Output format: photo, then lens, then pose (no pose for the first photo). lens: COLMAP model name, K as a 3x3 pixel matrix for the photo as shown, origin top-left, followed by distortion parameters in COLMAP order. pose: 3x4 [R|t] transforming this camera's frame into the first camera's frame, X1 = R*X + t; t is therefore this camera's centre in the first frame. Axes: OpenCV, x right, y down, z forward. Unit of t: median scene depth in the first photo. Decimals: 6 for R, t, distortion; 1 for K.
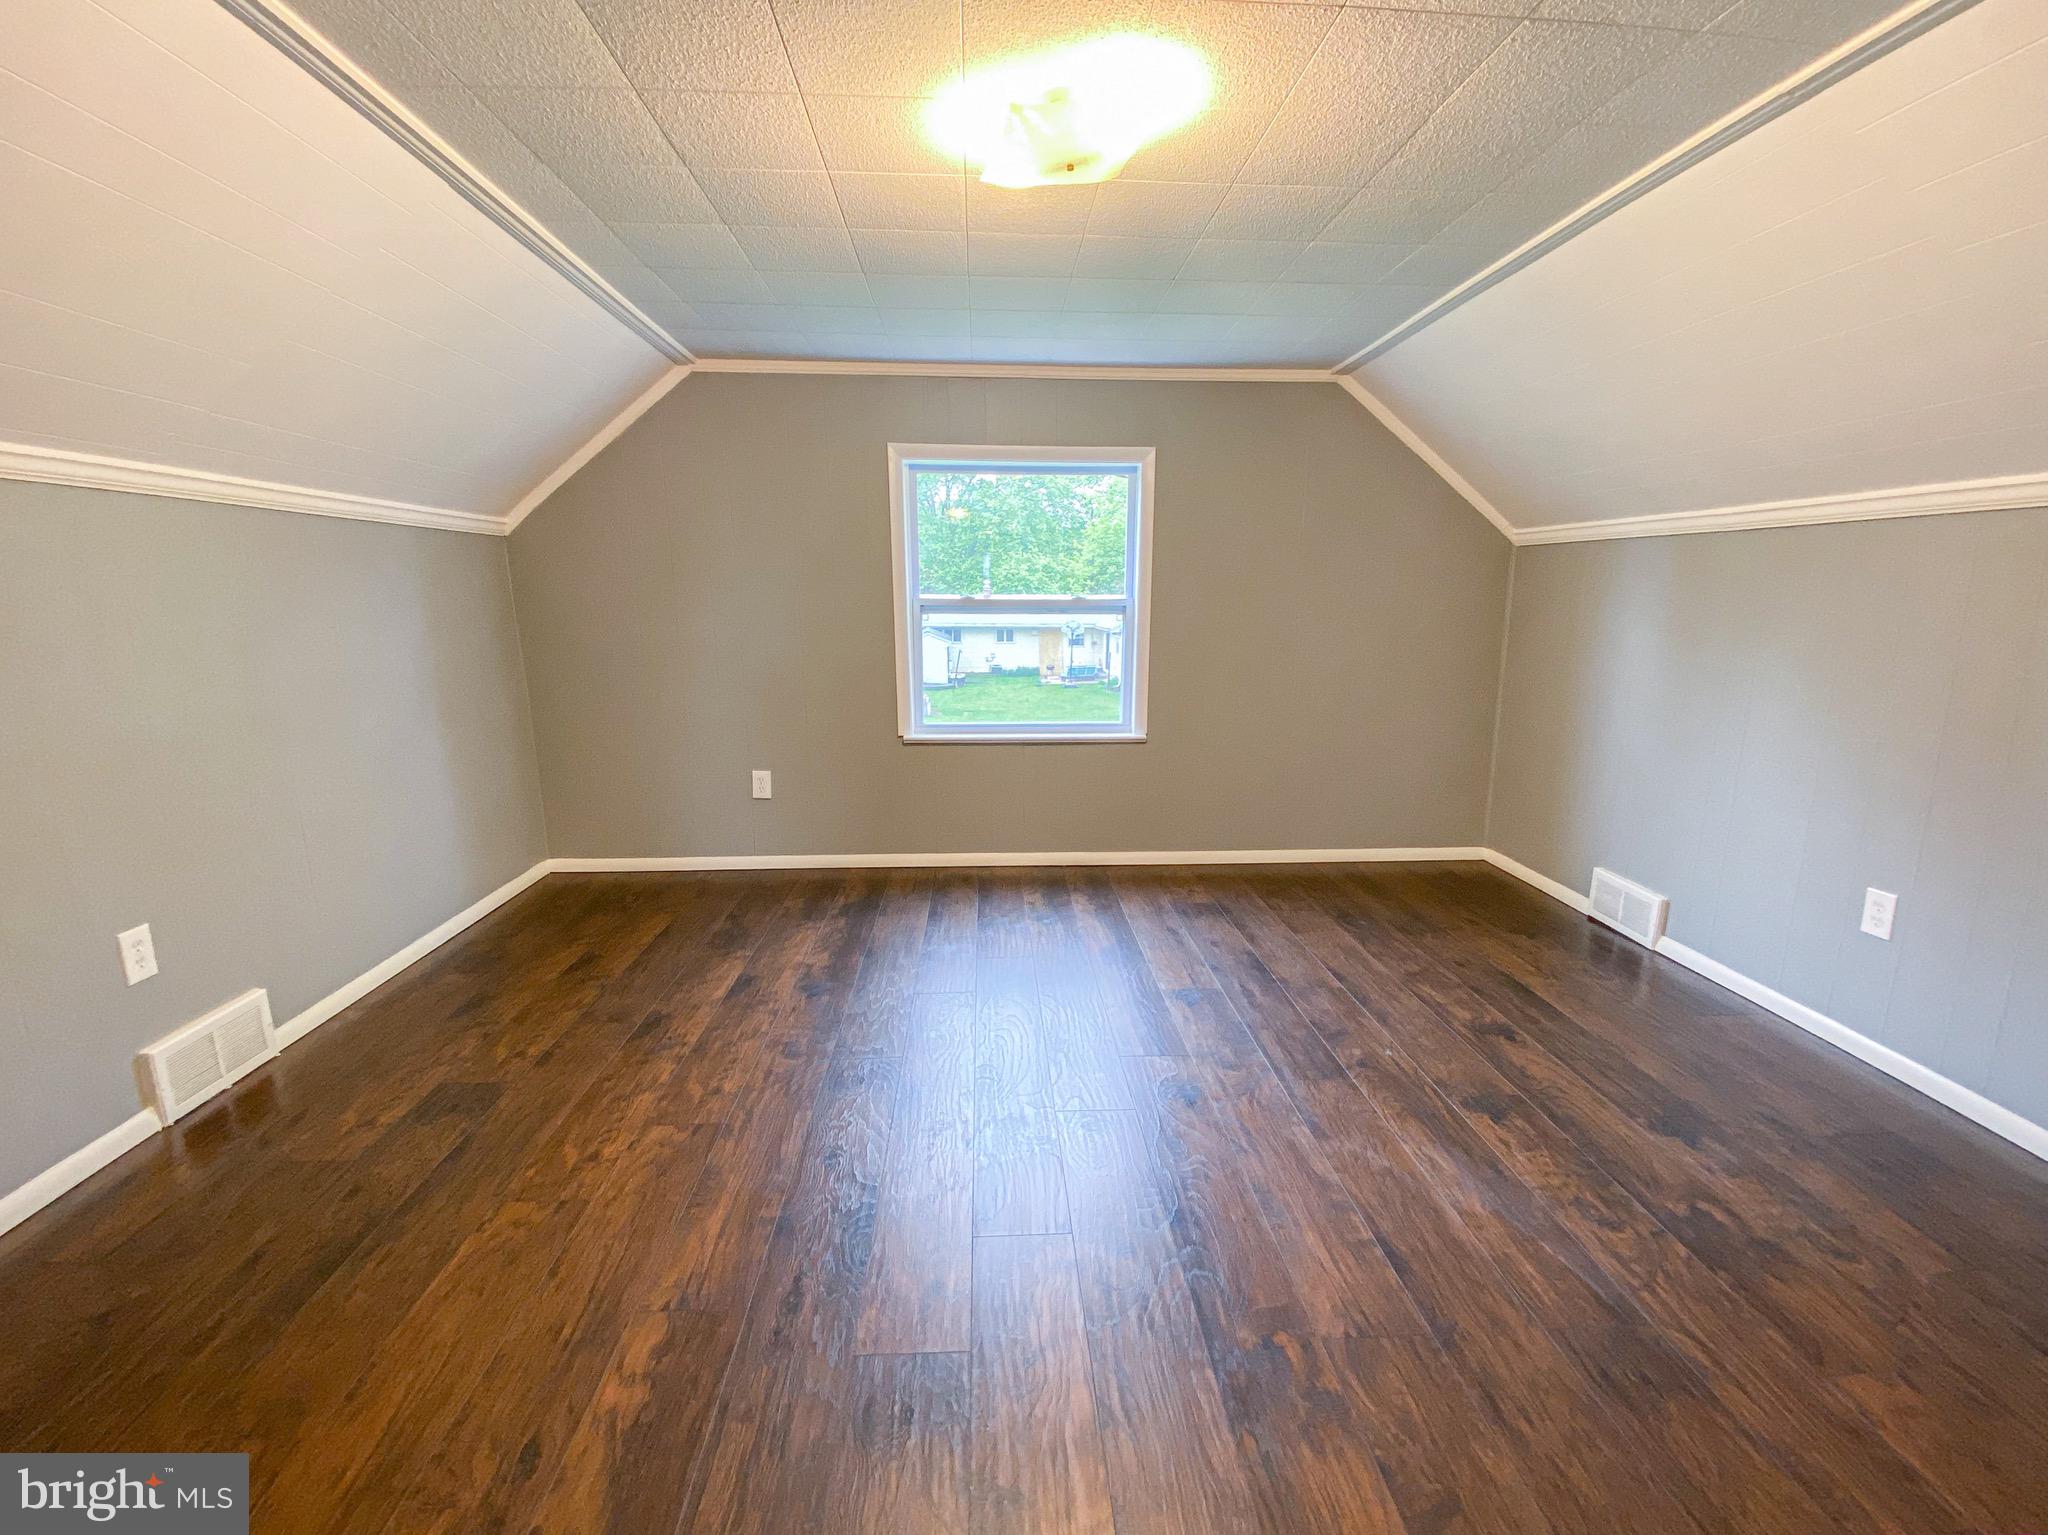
lens RADIAL K [[873.0, 0, 1039.4], [0, 873.0, 756.2], [0, 0, 1]] dist [0.021568, -0.024443]
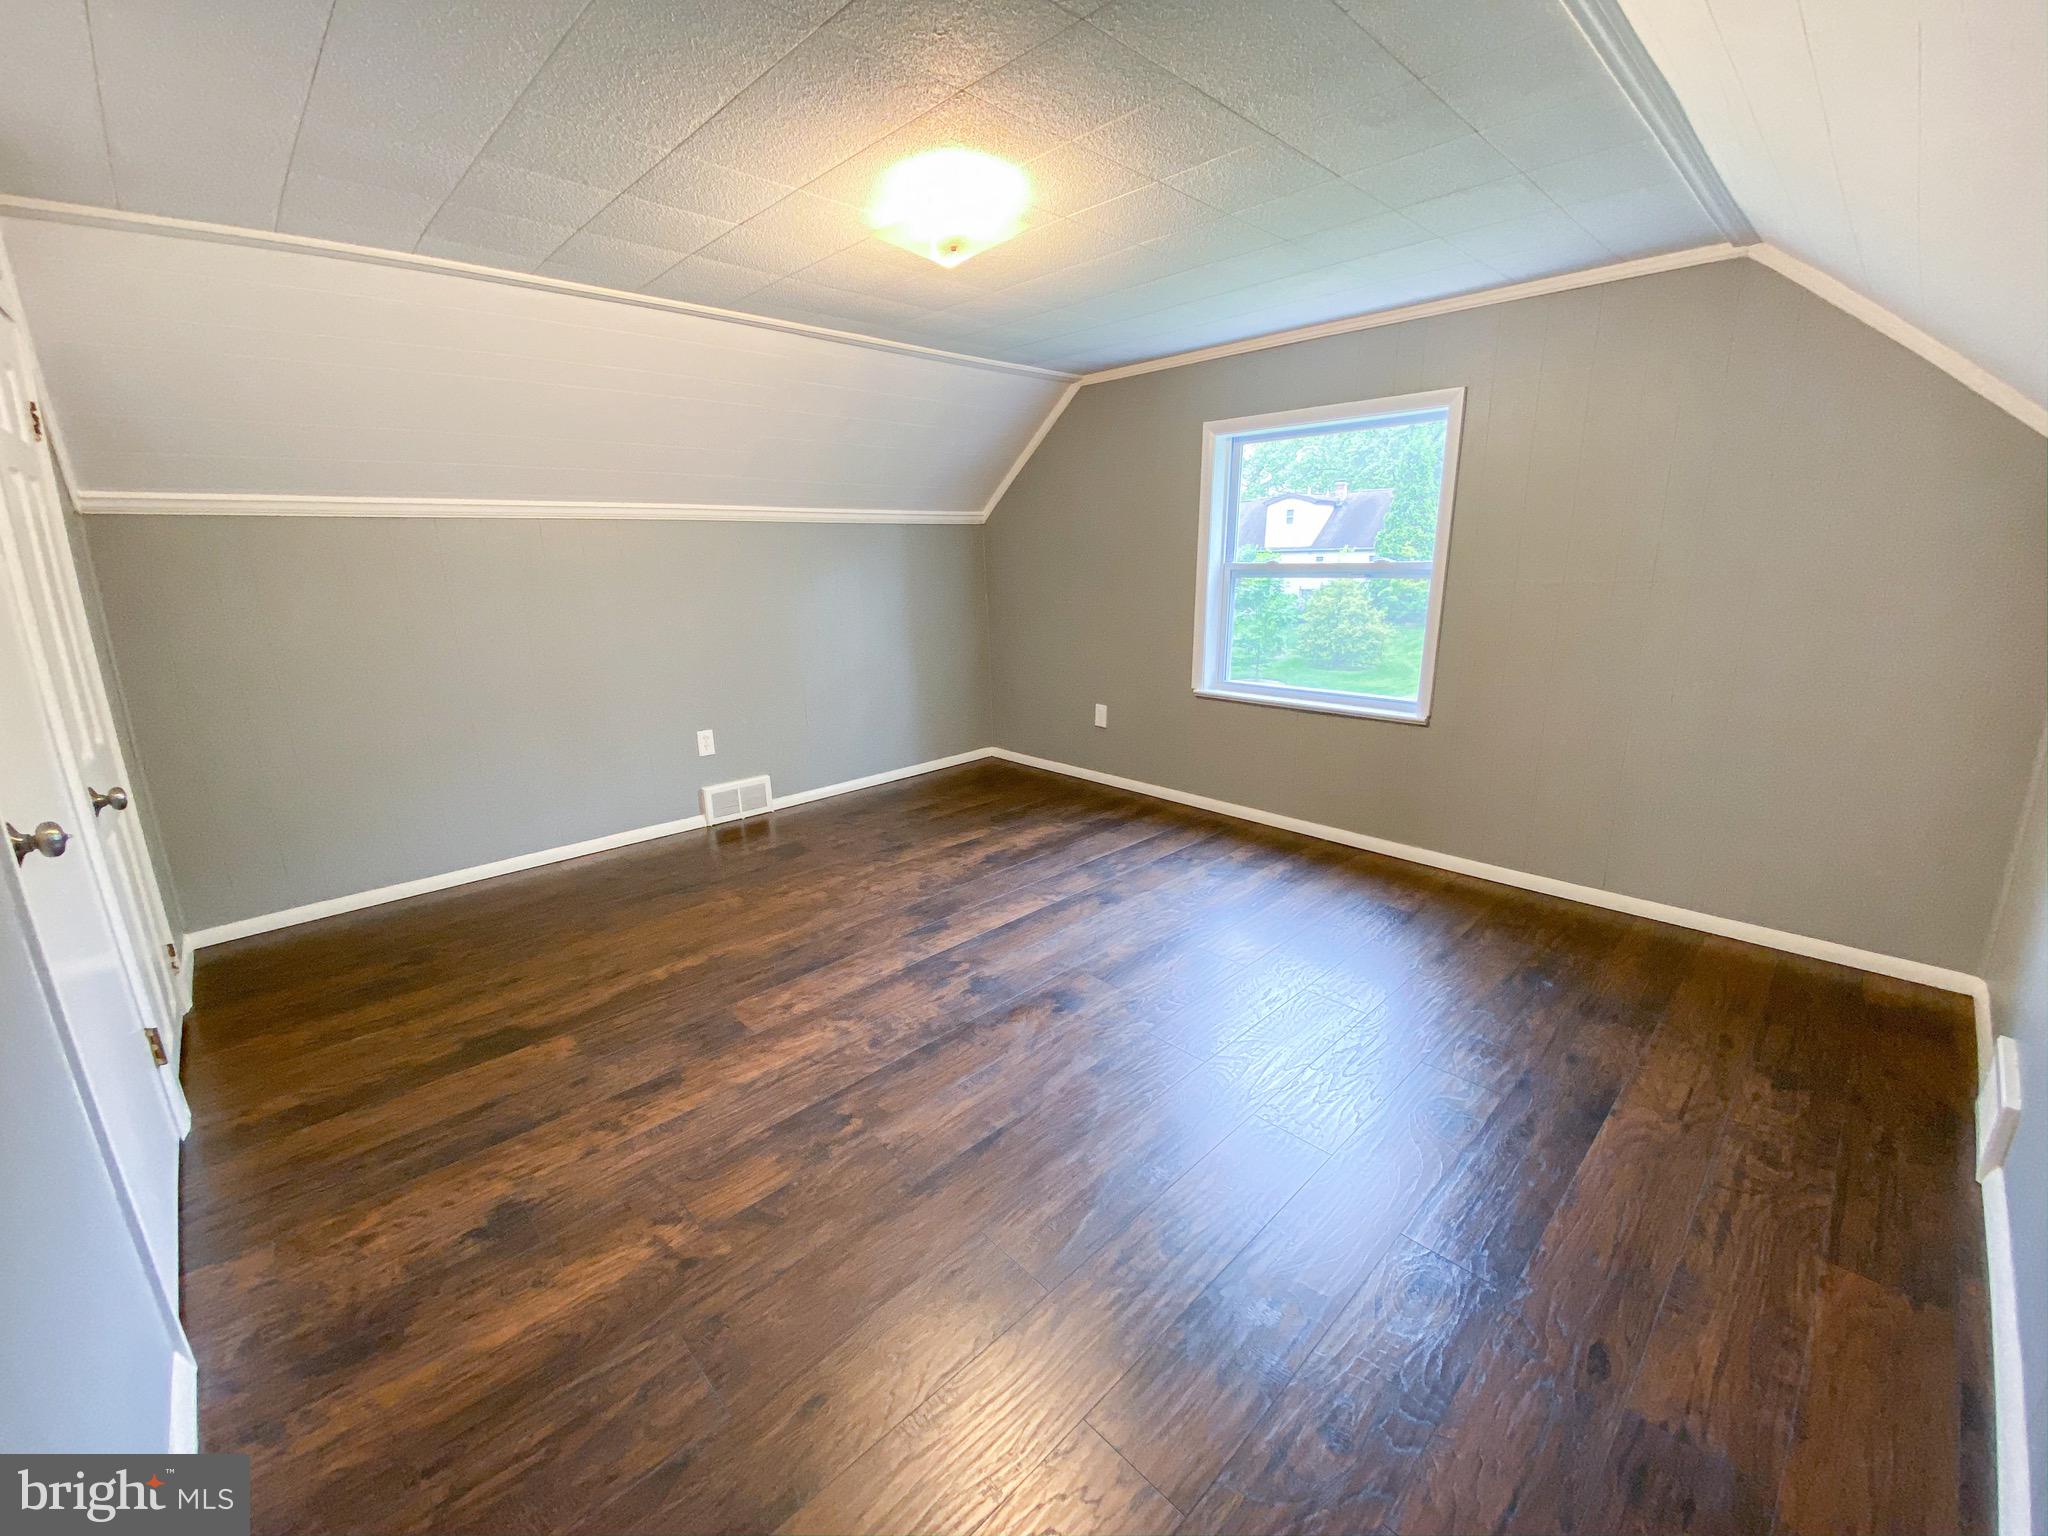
lens RADIAL K [[841.6, 0, 1021.4], [0, 841.6, 768.0], [0, 0, 1]] dist [0.036288, -0.029023]
pose [[0.640904, 0.177317, -0.746860, 0.796817], [-0.118724, 0.984145, 0.131771, -0.059752], [0.758384, 0.004218, 0.651794, 0.184166]]
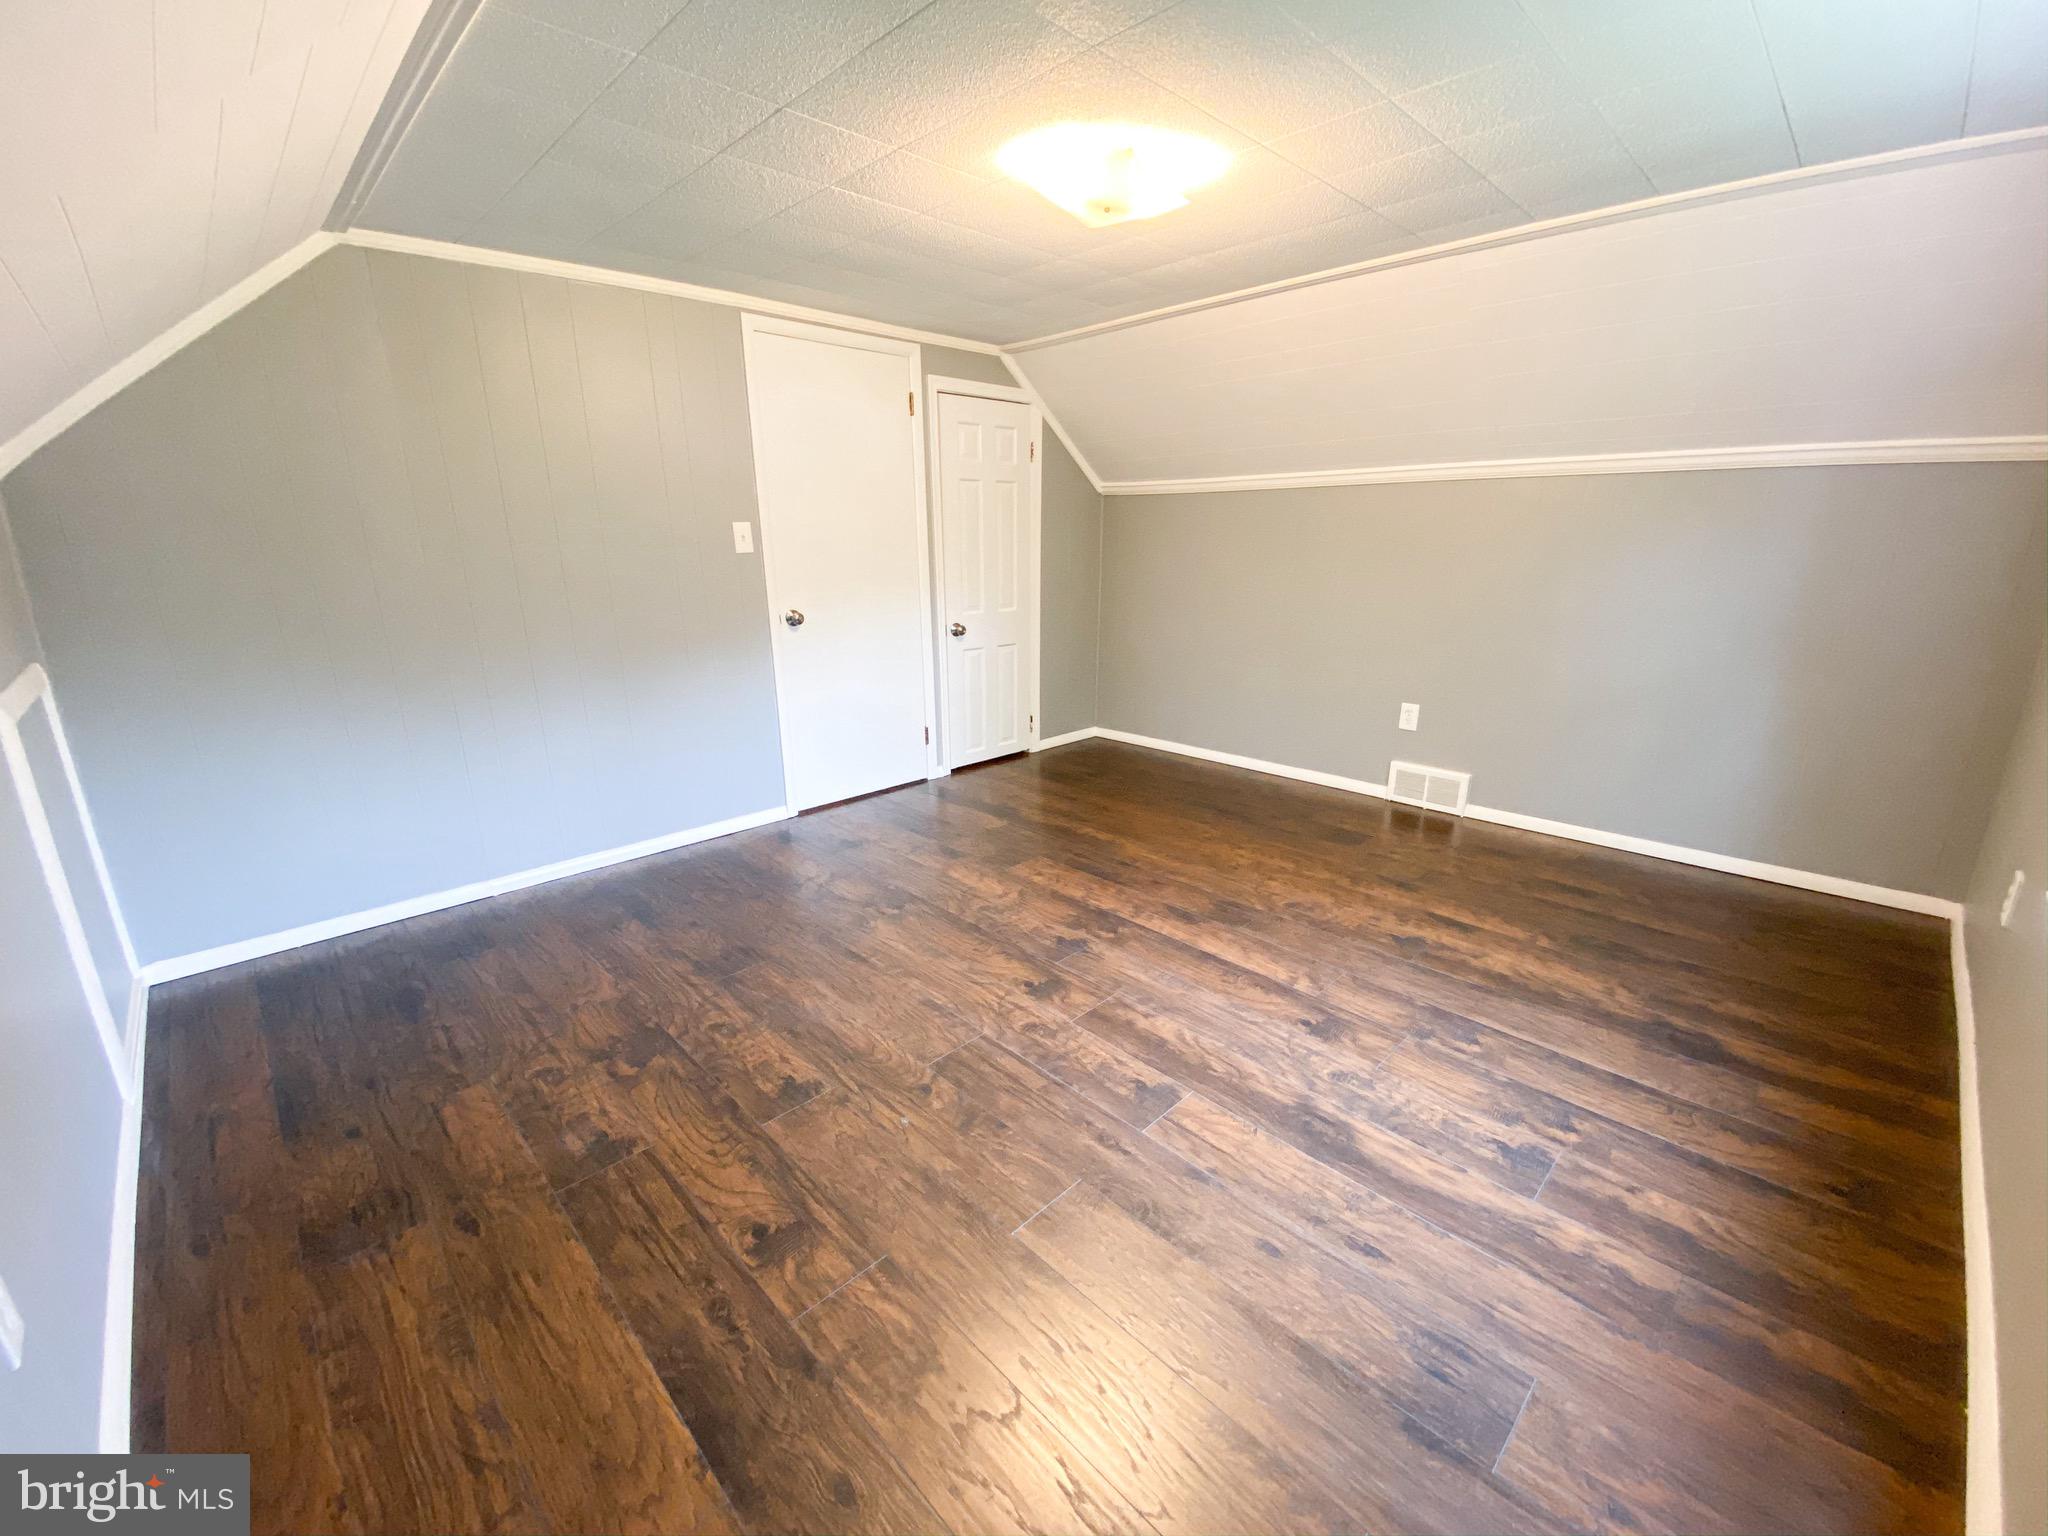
lens RADIAL K [[815.8, 0, 1012.2], [0, 815.8, 766.5], [0, 0, 1]] dist [0.057712, -0.032763]
pose [[-0.771620, 0.183114, -0.609156, 0.698308], [-0.106684, 0.906846, 0.407737, -0.281742], [0.627073, 0.379605, -0.680205, 1.395385]]
